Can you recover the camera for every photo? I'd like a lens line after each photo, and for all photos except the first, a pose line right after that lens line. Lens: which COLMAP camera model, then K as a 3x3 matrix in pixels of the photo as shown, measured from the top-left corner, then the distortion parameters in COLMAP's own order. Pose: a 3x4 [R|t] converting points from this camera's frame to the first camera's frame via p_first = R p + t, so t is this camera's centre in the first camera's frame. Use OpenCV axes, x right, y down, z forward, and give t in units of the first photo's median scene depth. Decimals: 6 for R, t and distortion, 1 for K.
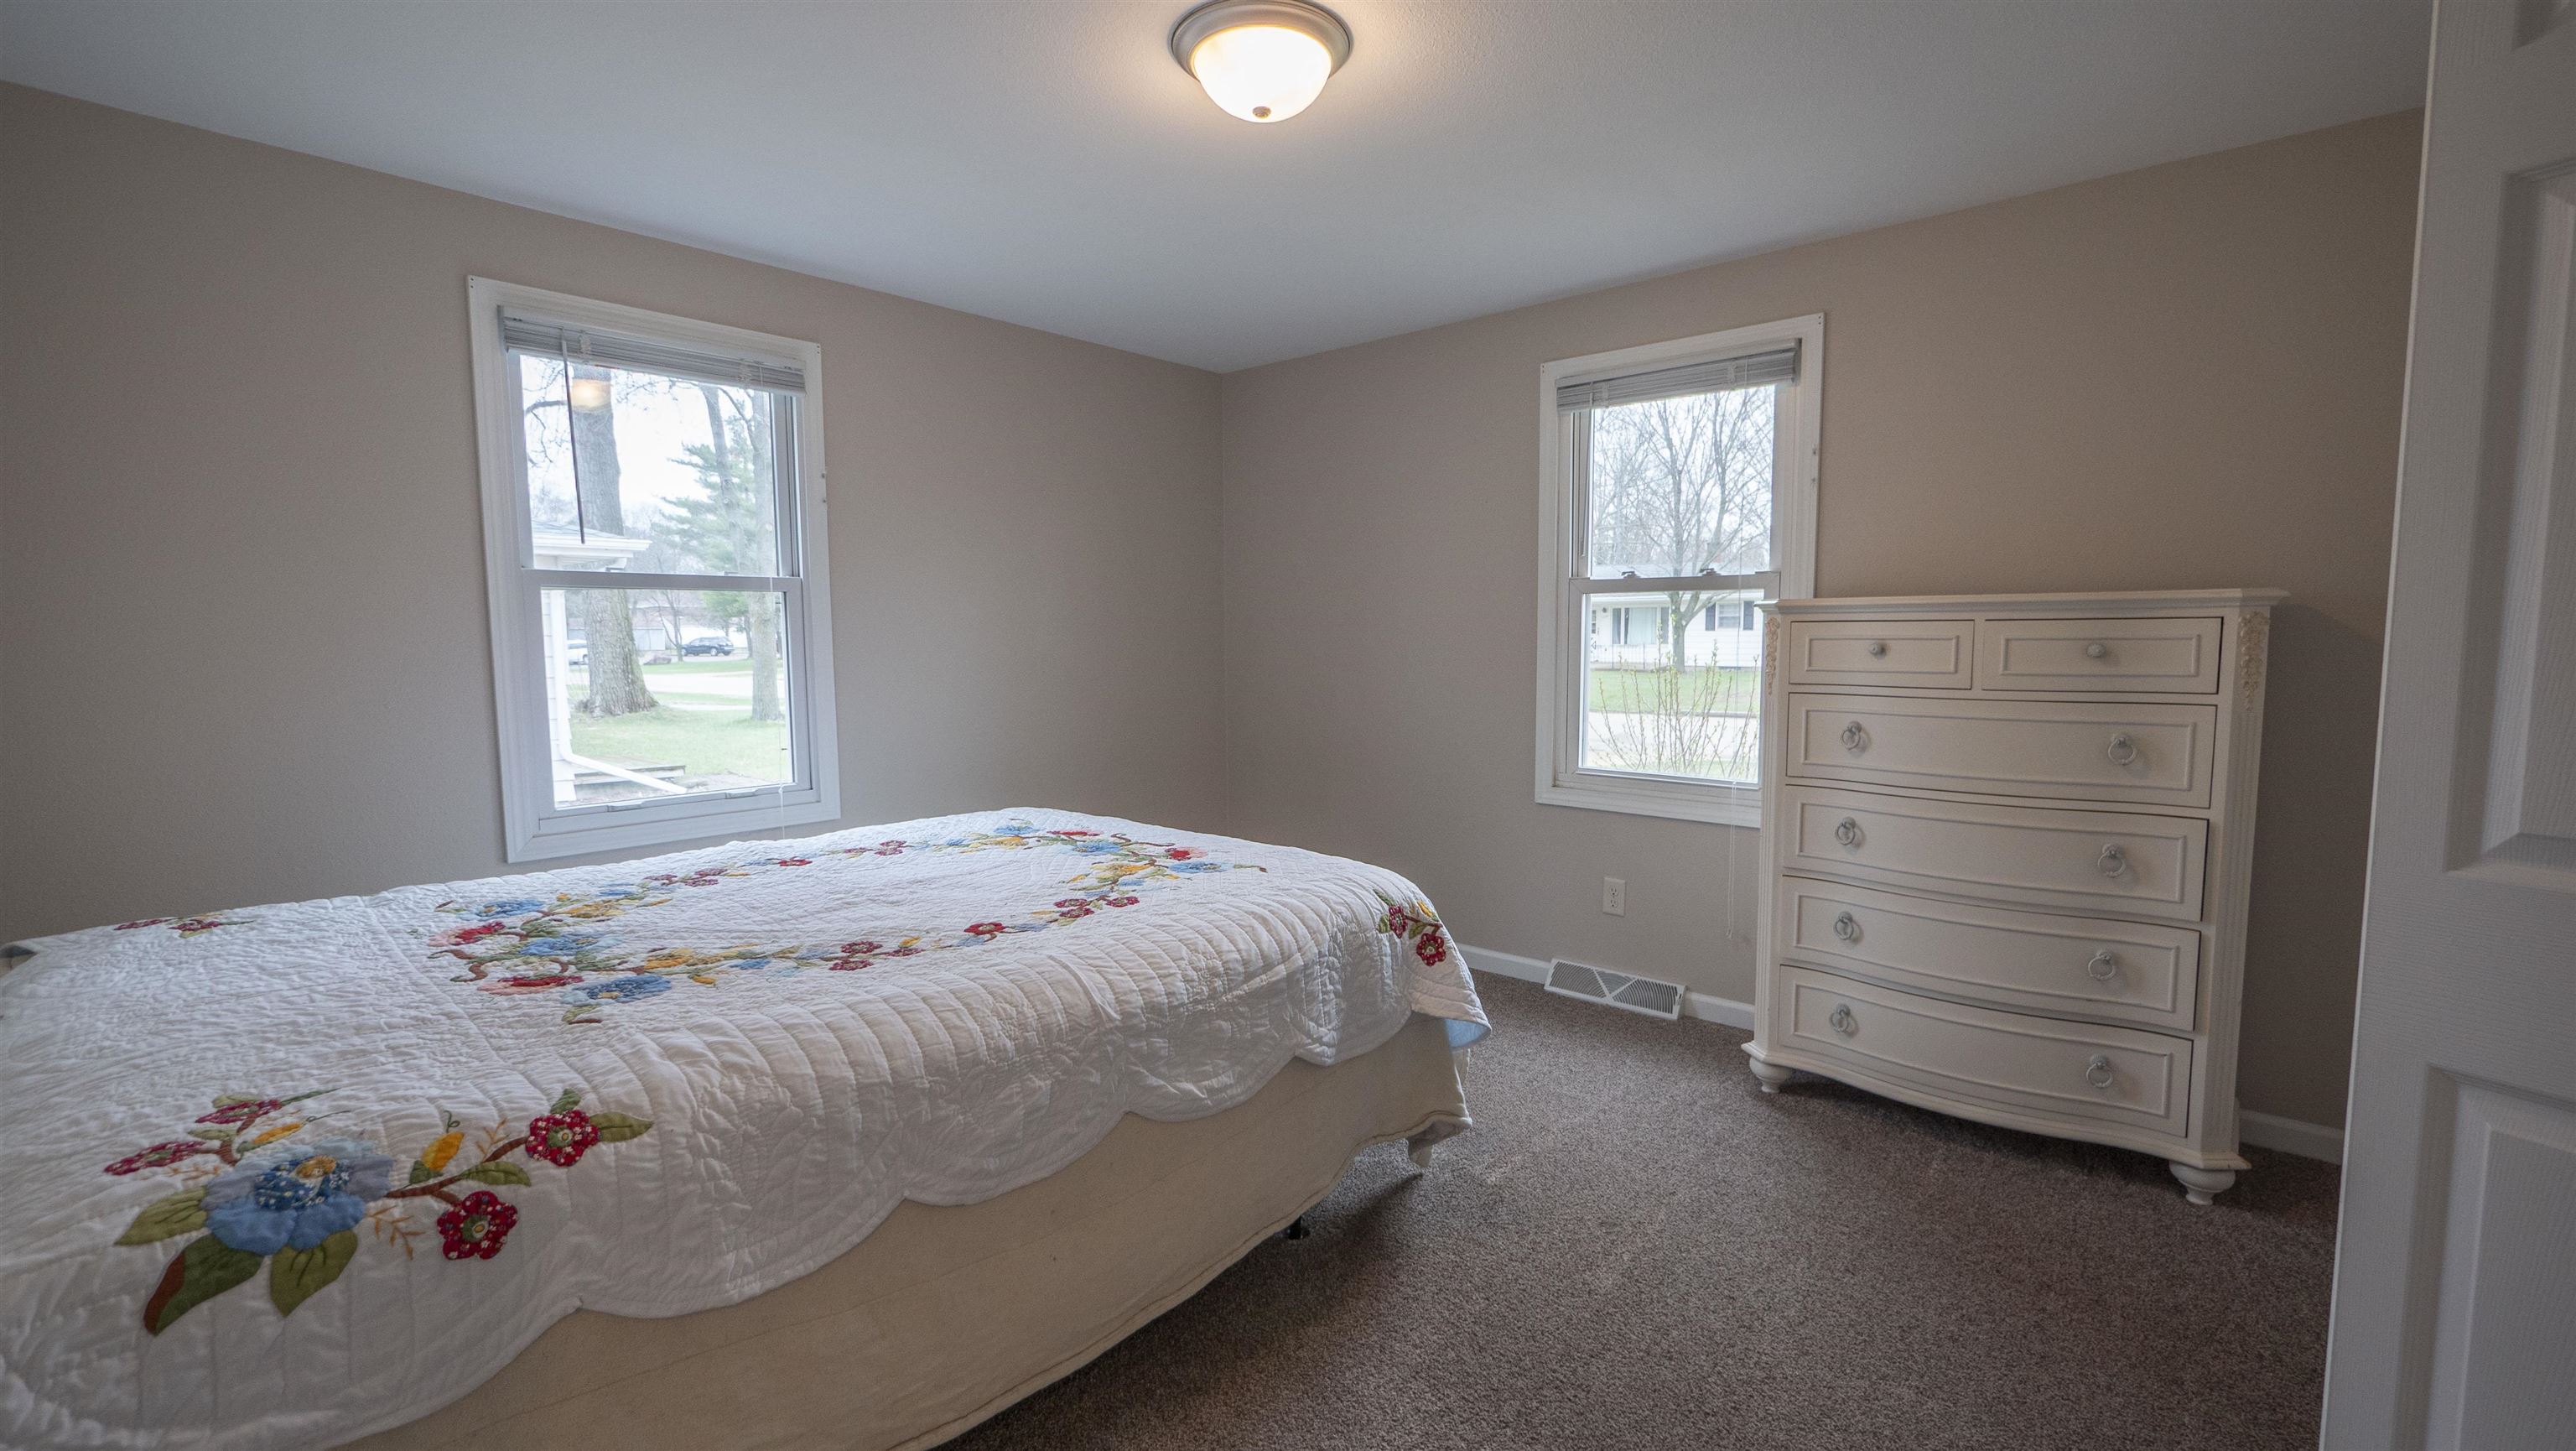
lens RADIAL K [[1098.8, 0, 1296.5], [0, 1098.8, 730.7], [0, 0, 1]] dist [-0.002097, -0.000475]
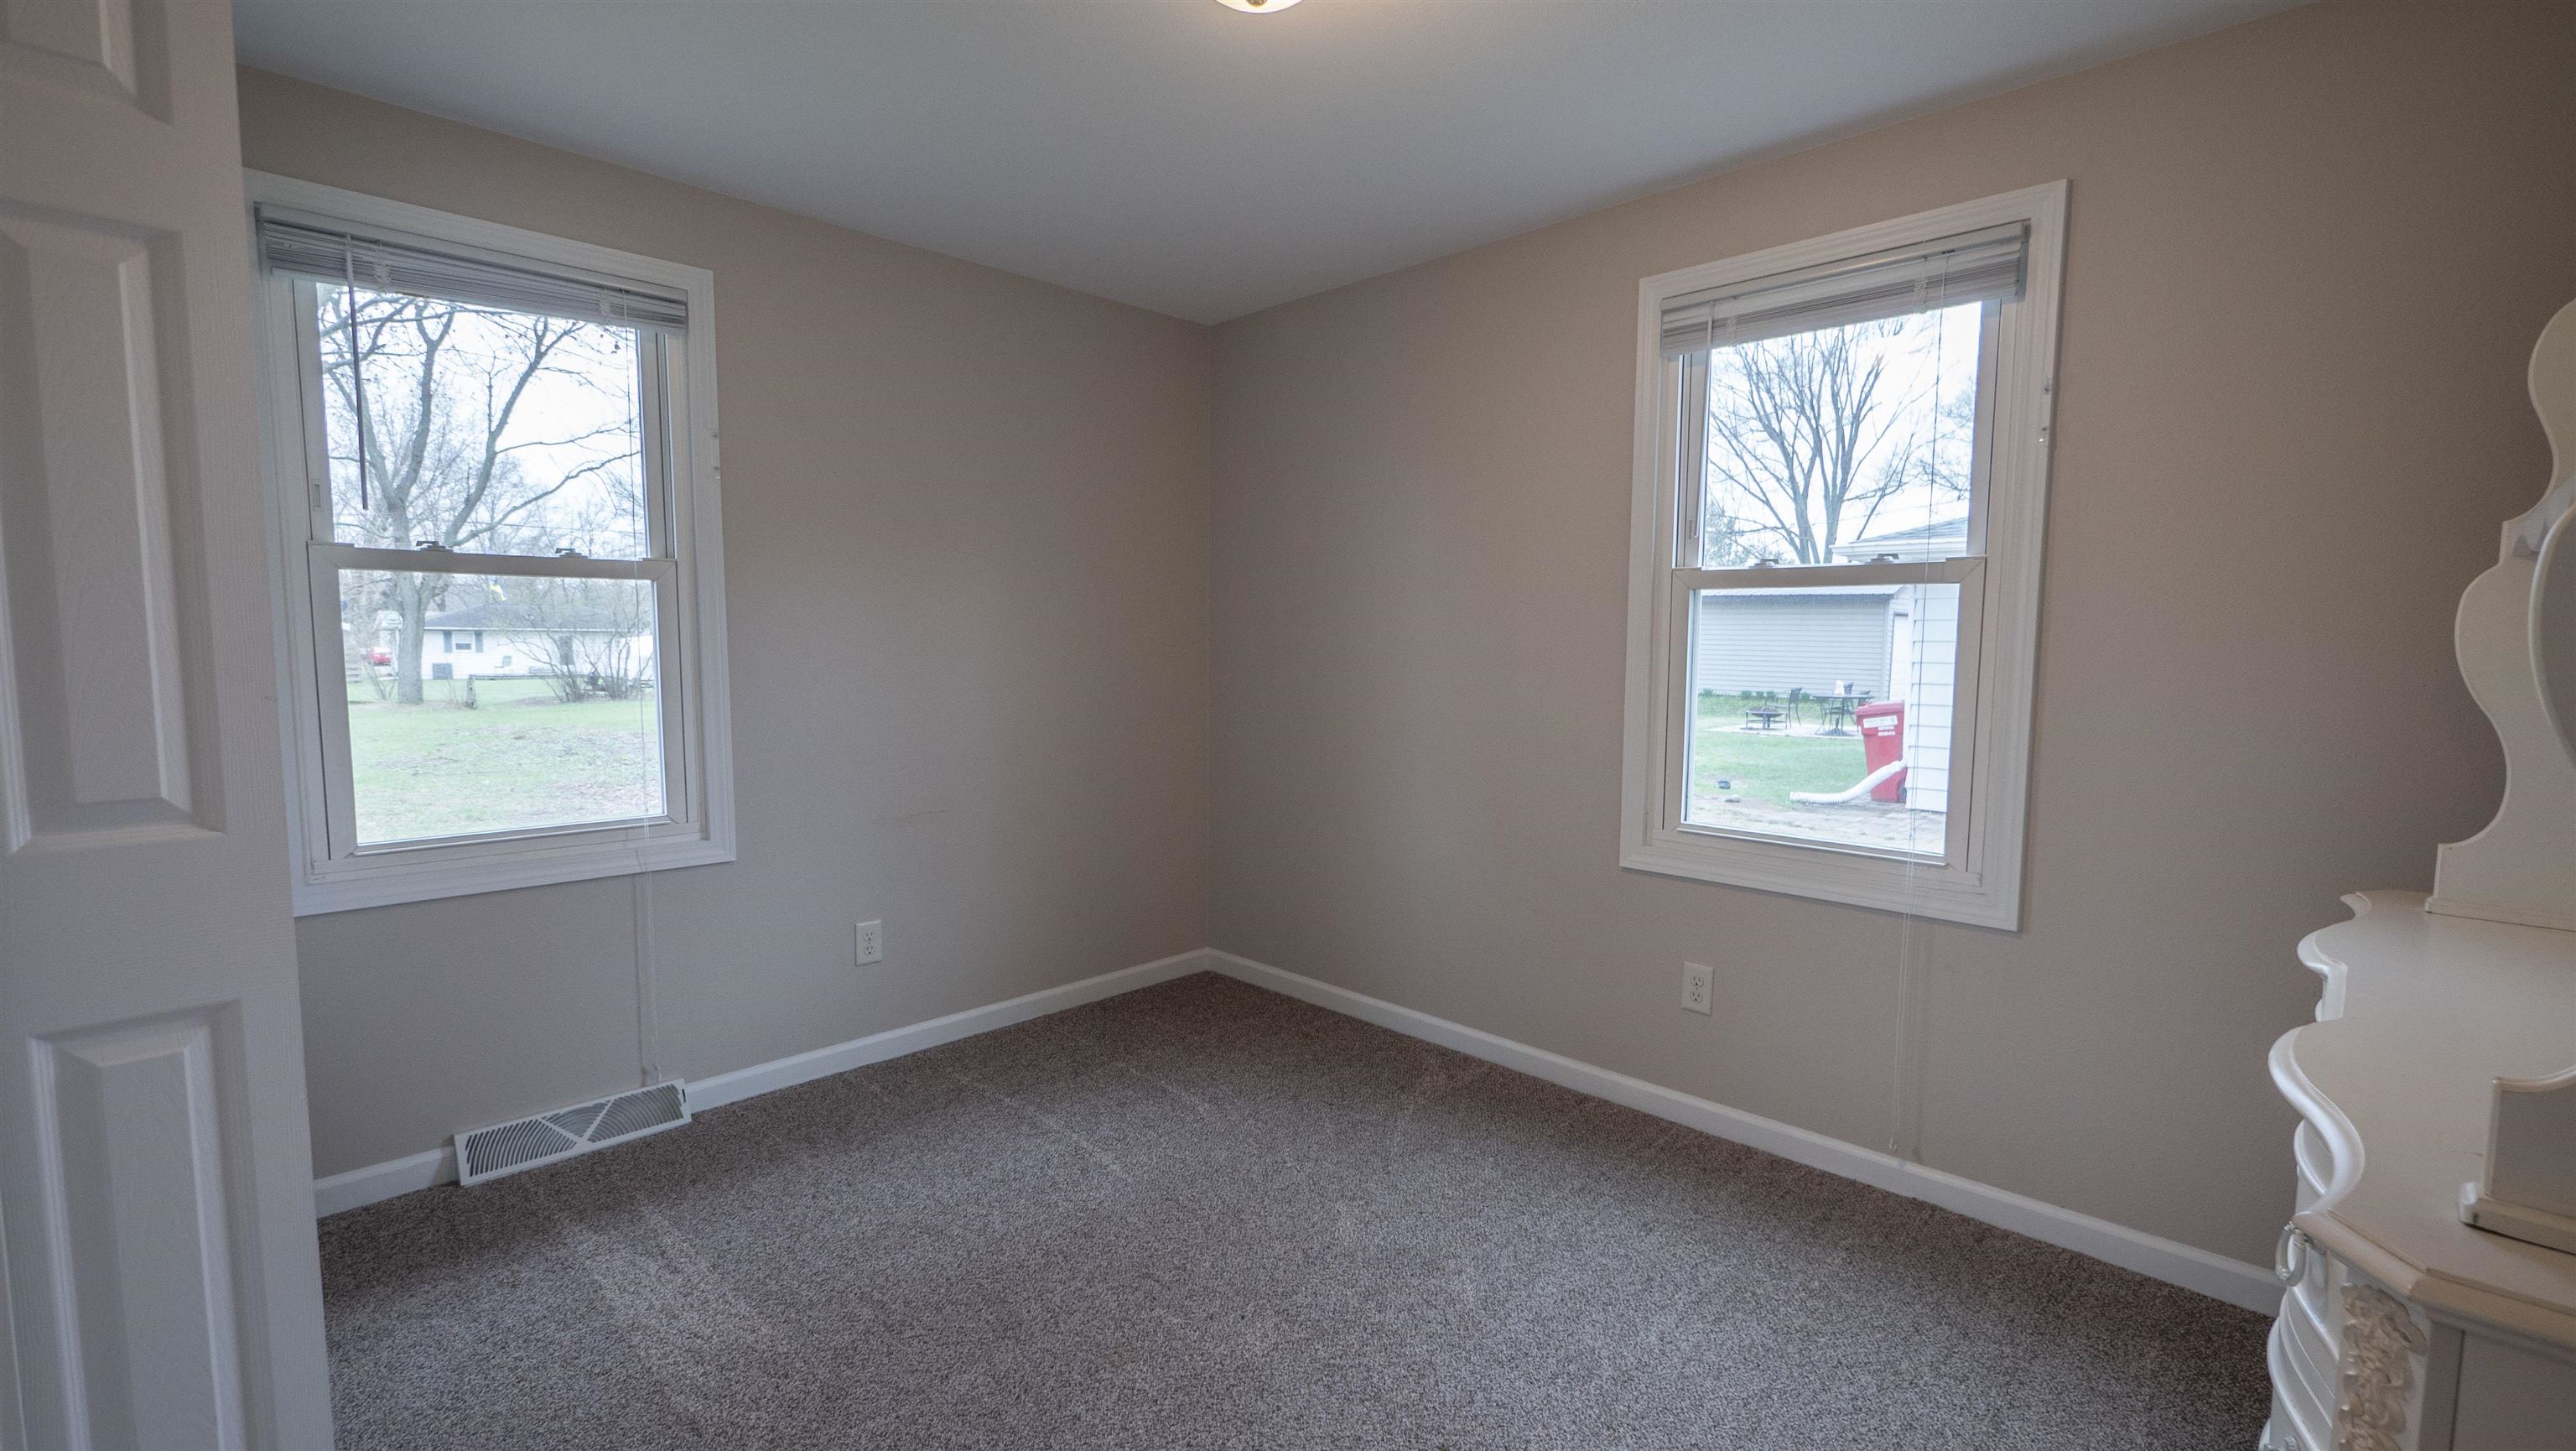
lens RADIAL K [[1118.9, 0, 1239.0], [0, 1118.9, 722.6], [0, 0, 1]] dist [0.000364, -0.000052]
pose [[0.991718, 0.022814, -0.126396, 0.061256], [-0.023078, 0.999733, -0.000628, -0.029532], [0.126348, 0.003540, 0.991980, 0.235340]]
